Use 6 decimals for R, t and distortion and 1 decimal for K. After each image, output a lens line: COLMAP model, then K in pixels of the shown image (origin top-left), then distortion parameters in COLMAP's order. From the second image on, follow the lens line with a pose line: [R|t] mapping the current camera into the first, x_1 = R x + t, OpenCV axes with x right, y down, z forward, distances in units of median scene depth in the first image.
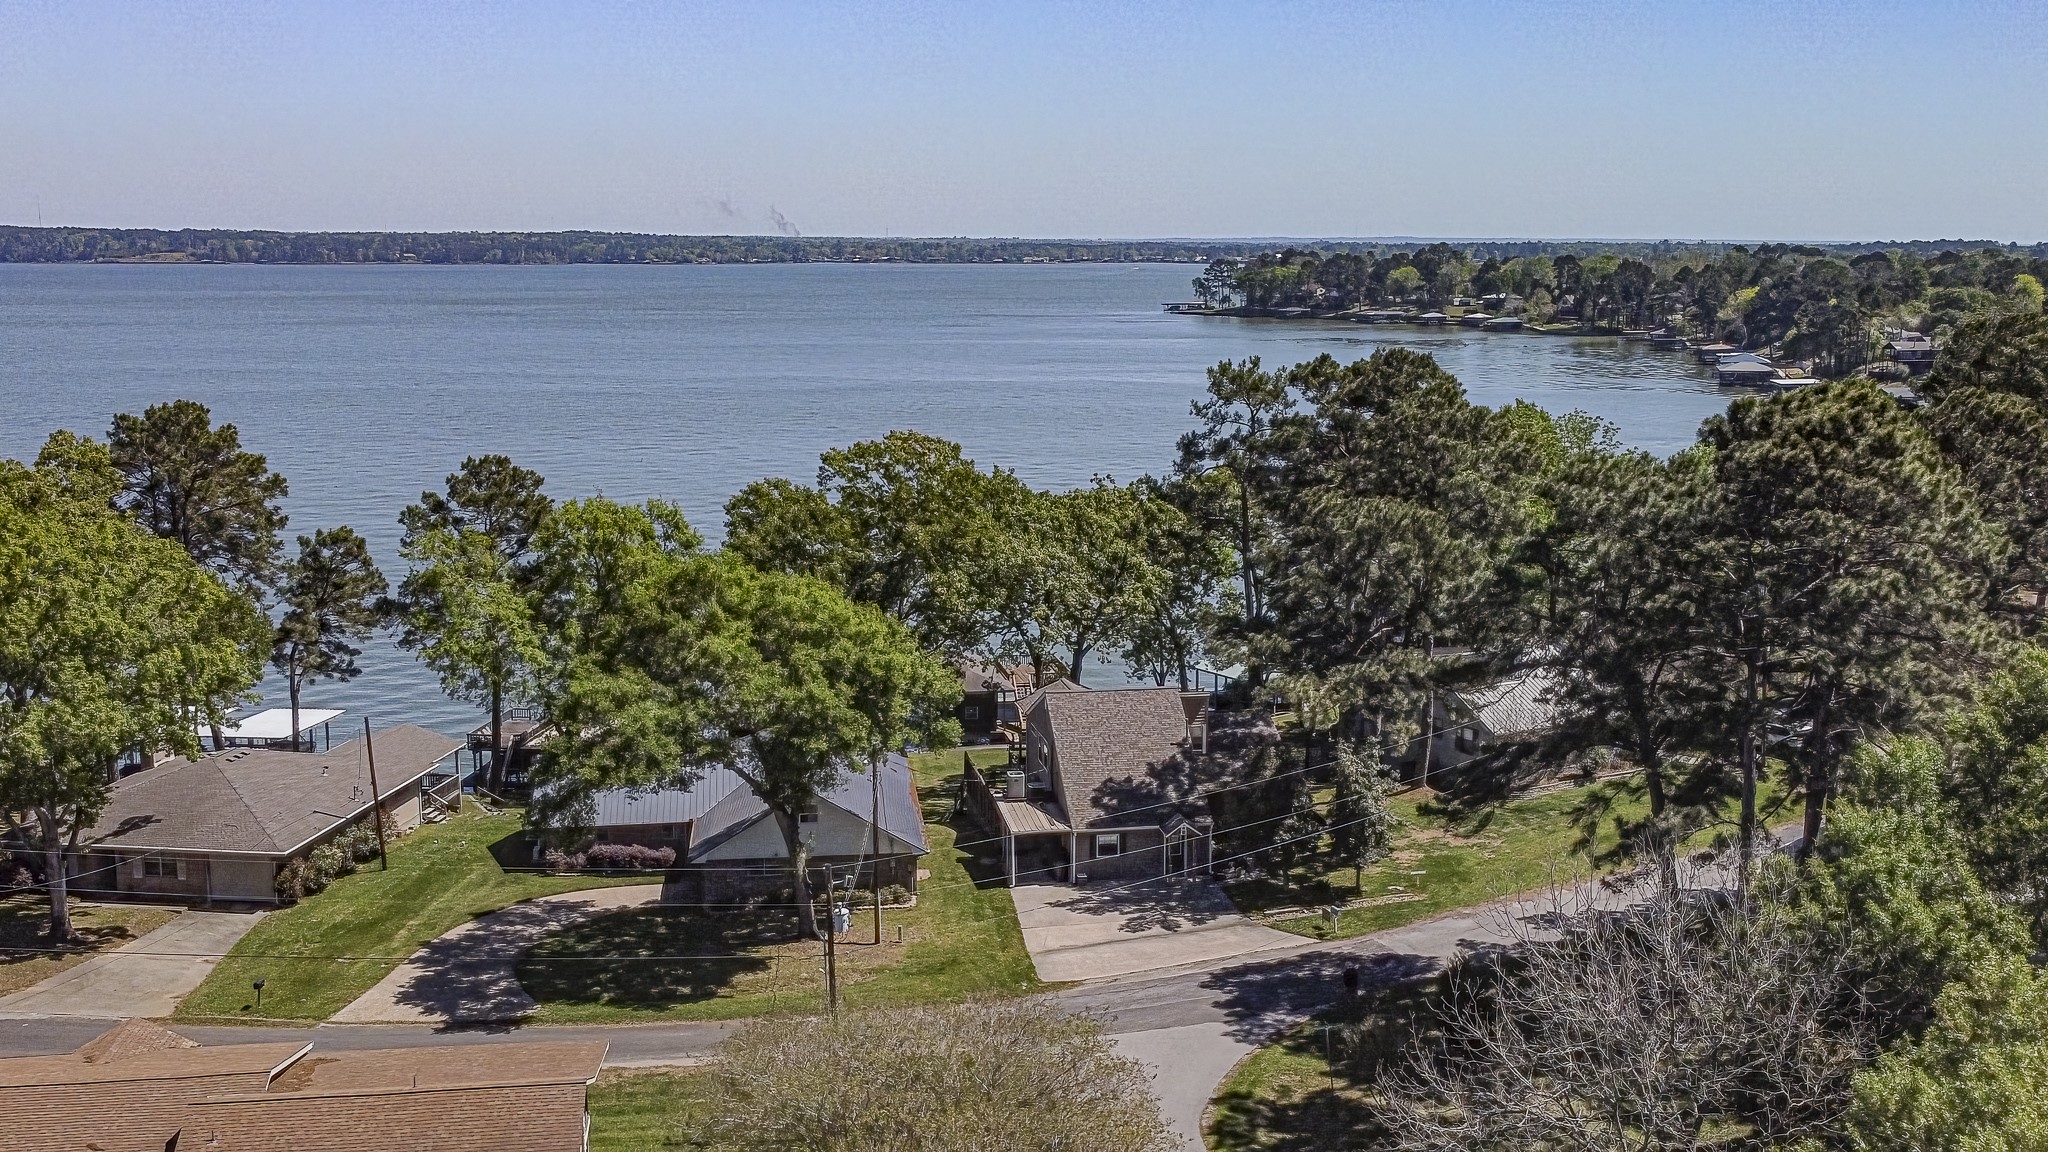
lens RADIAL K [[1459.6, 0, 1024.0], [0, 1459.6, 576.0], [0, 0, 1]] dist [-0.003295, -0.000639]
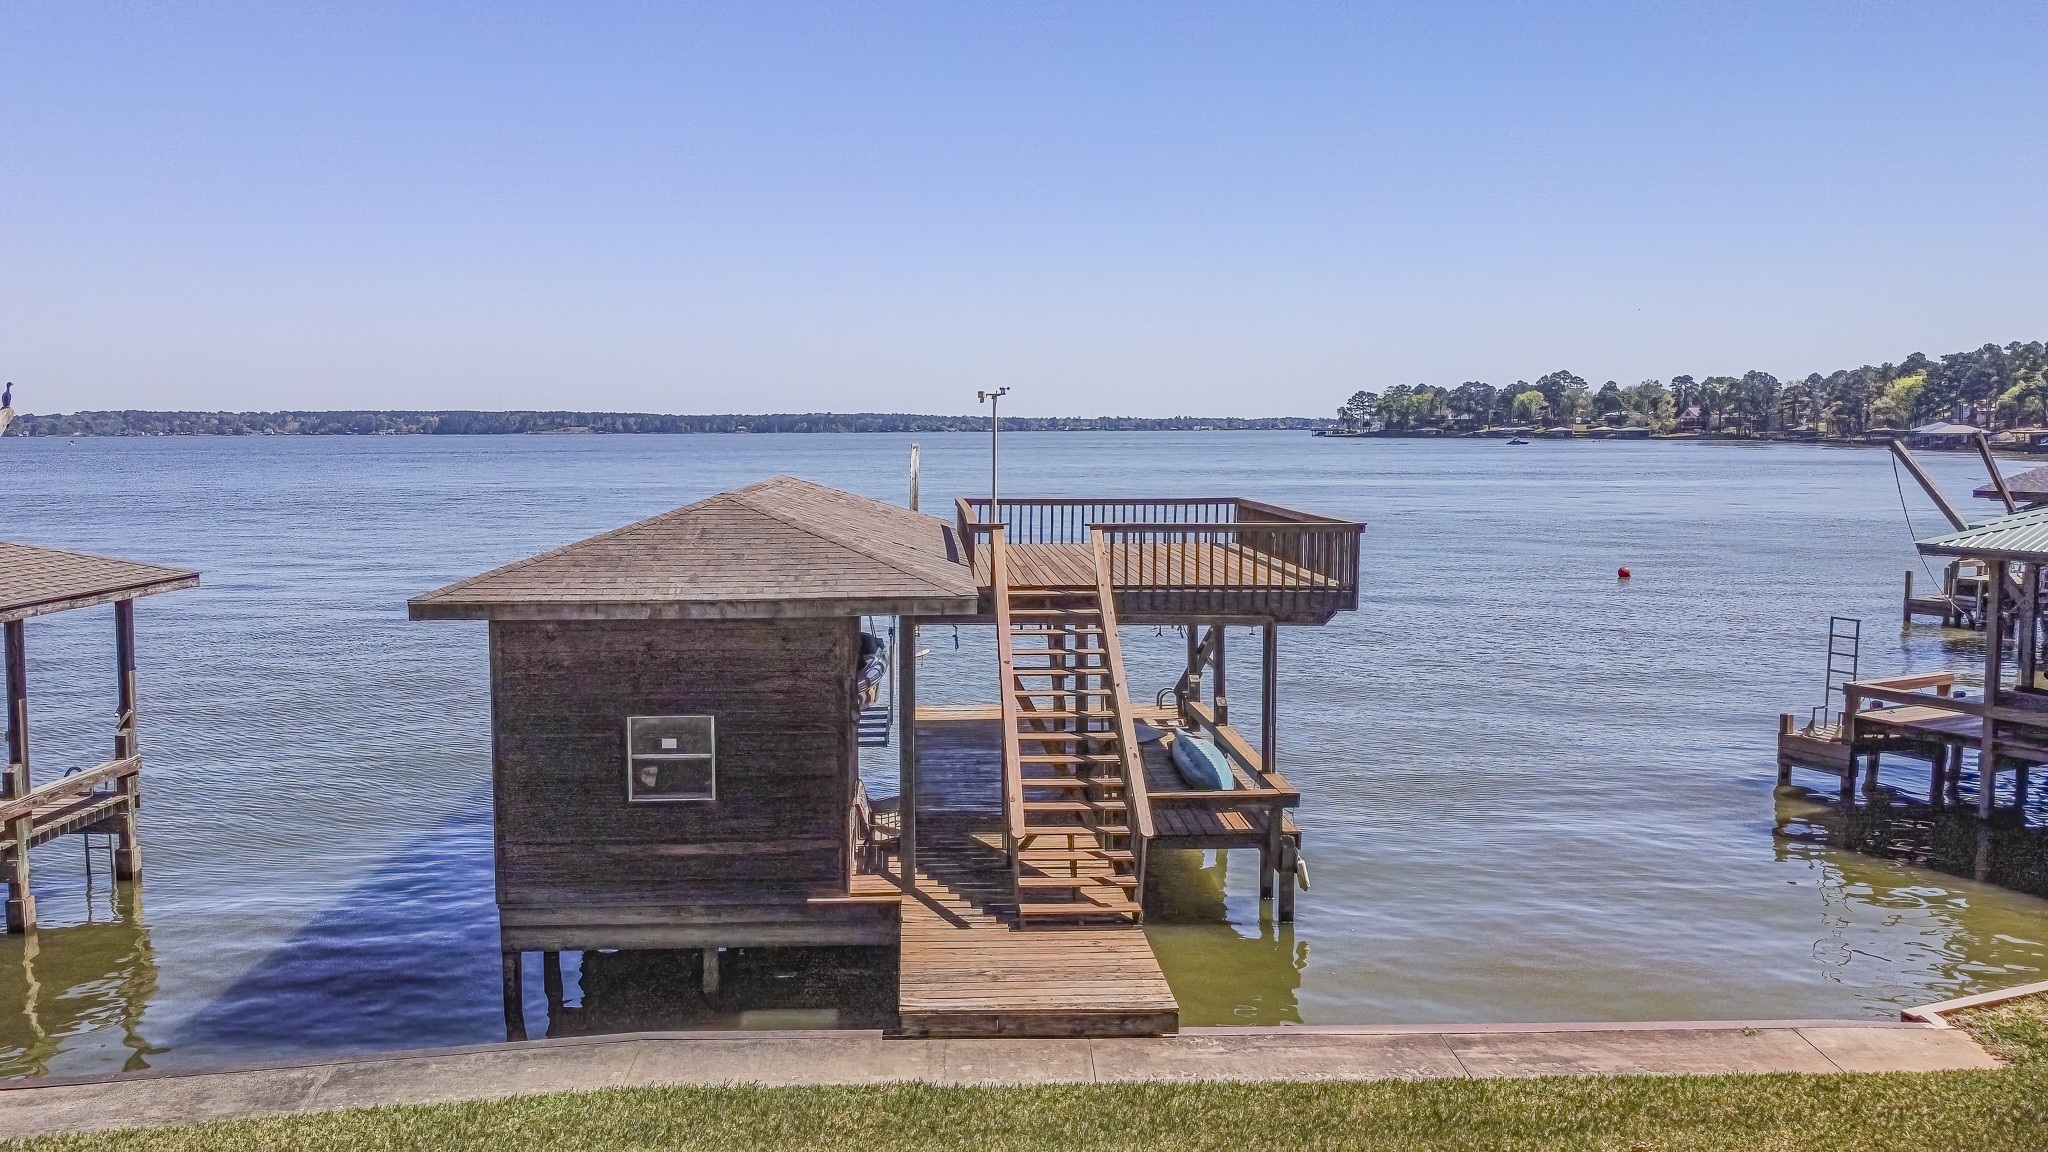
lens RADIAL K [[1459.6, 0, 1024.0], [0, 1459.6, 576.0], [0, 0, 1]] dist [-0.003295, -0.000639]
pose [[0.993789, 0.011976, -0.110633, -0.008526], [-0.016802, 0.998943, -0.042788, -0.042860], [0.110003, 0.044381, 0.992940, -0.525462]]
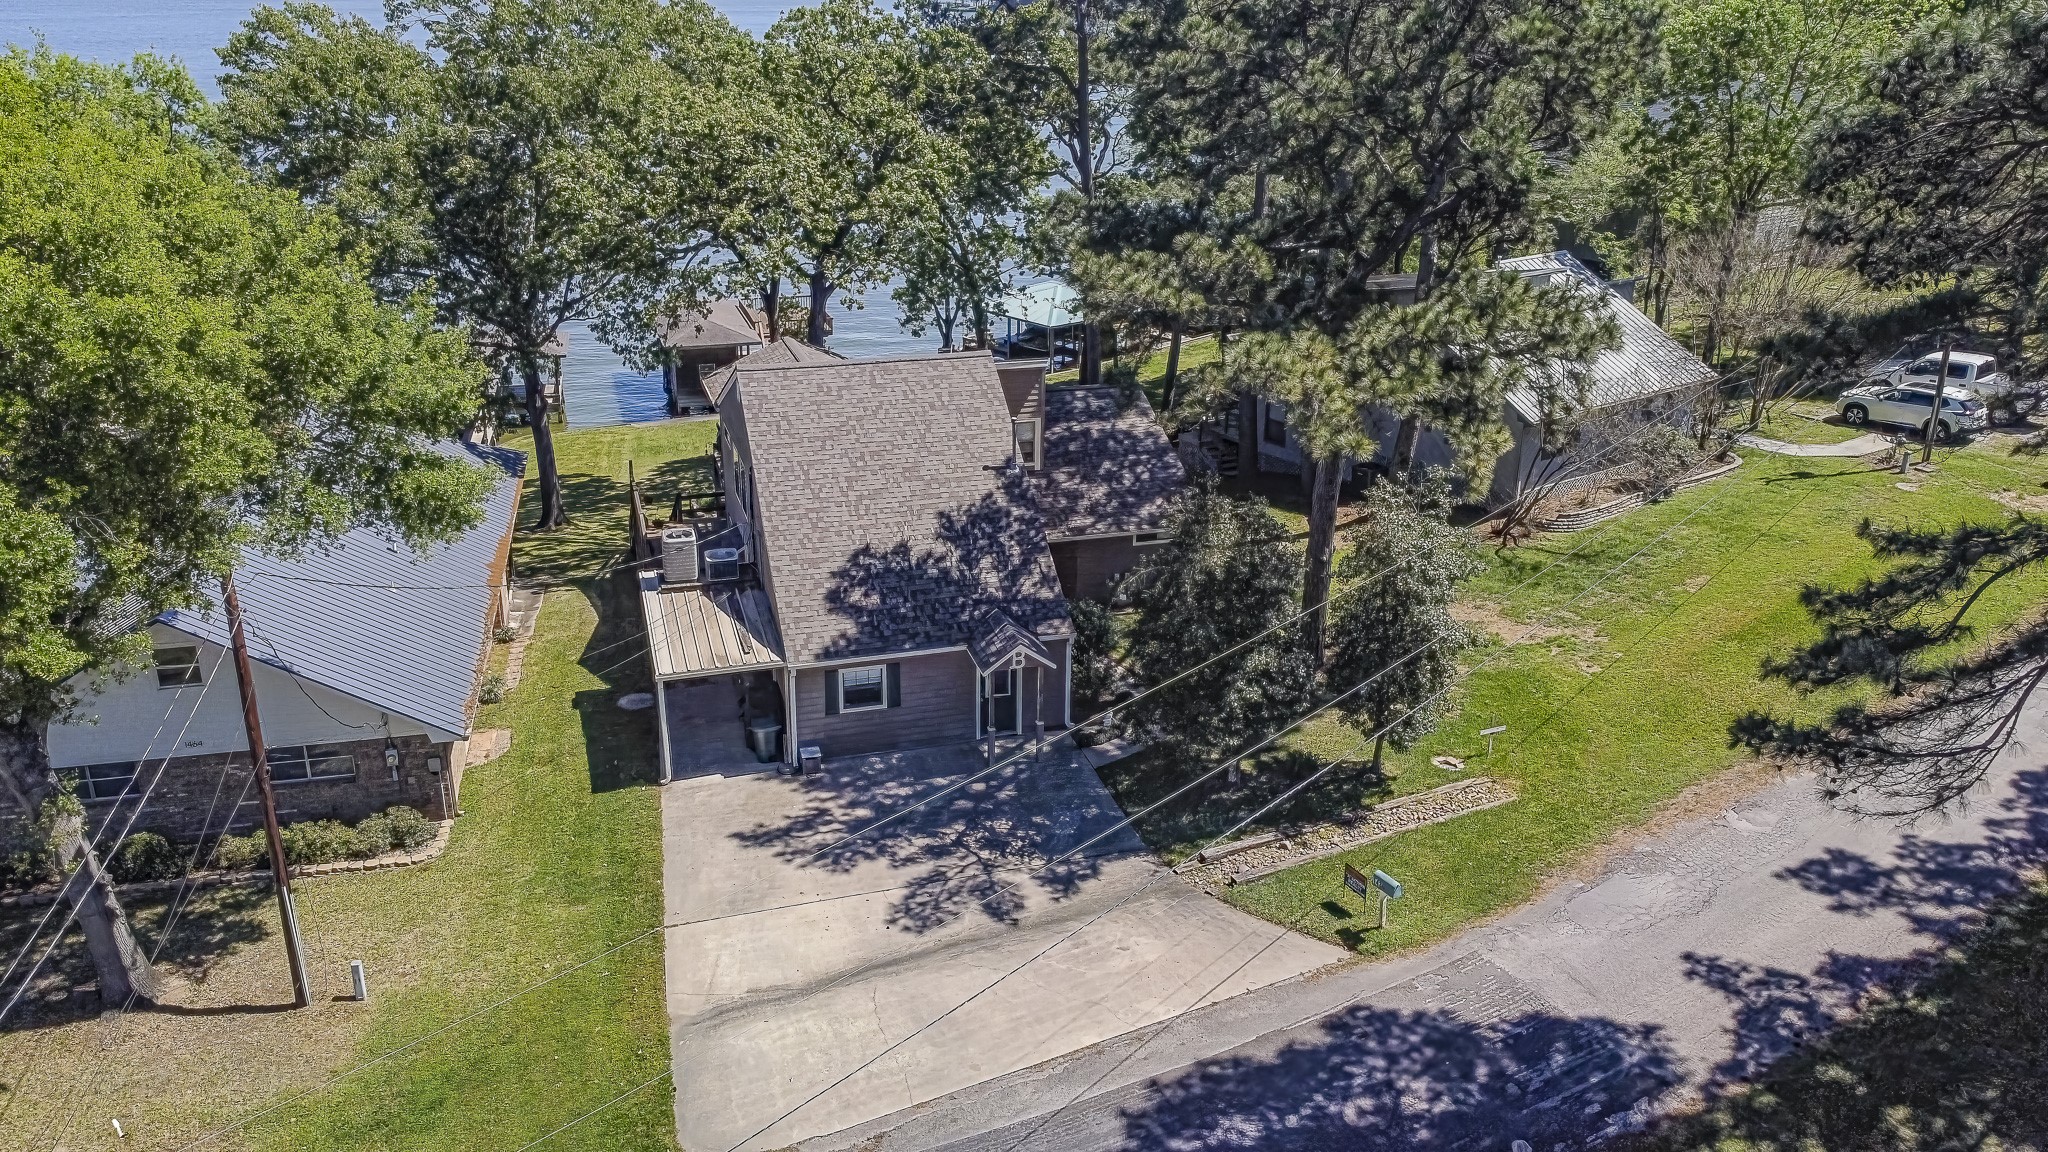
lens RADIAL K [[1538.2, 0, 1024.0], [0, 1538.2, 576.0], [0, 0, 1]] dist [0.083351, 0.000193]
pose [[0.988905, -0.044488, 0.141733, 0.037606], [0.010532, 0.972699, 0.231832, 0.026974], [-0.148178, -0.227767, 0.962375, 0.480145]]
